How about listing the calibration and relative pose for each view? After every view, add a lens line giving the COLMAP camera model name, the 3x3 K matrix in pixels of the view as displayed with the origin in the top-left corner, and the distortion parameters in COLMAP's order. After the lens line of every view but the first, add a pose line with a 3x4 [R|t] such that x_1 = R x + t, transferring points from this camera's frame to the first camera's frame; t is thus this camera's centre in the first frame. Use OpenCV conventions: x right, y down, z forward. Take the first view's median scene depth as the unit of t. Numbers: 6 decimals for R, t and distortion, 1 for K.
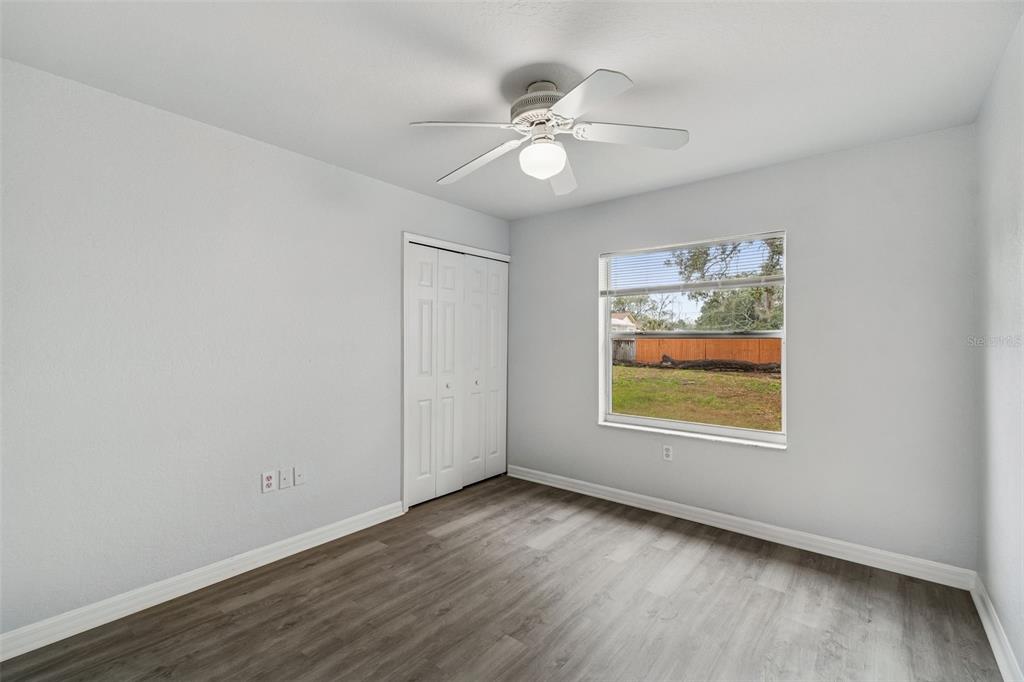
lens RADIAL K [[451.1, 0, 511.4], [0, 451.1, 338.1], [0, 0, 1]] dist [0.005047, -0.001607]
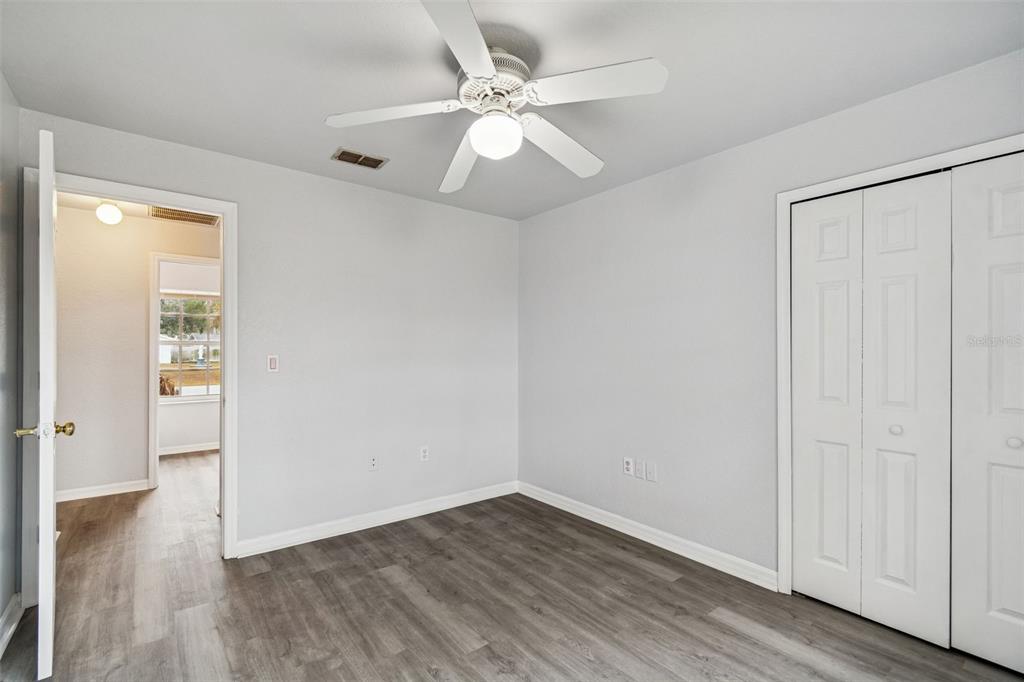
lens RADIAL K [[478.9, 0, 510.7], [0, 478.9, 346.9], [0, 0, 1]] dist [0.000901, -0.000235]
pose [[-0.240690, -0.010462, -0.970546, 0.815006], [0.004108, 0.999922, -0.011797, 0.016037], [0.970593, -0.006826, -0.240628, 1.059176]]
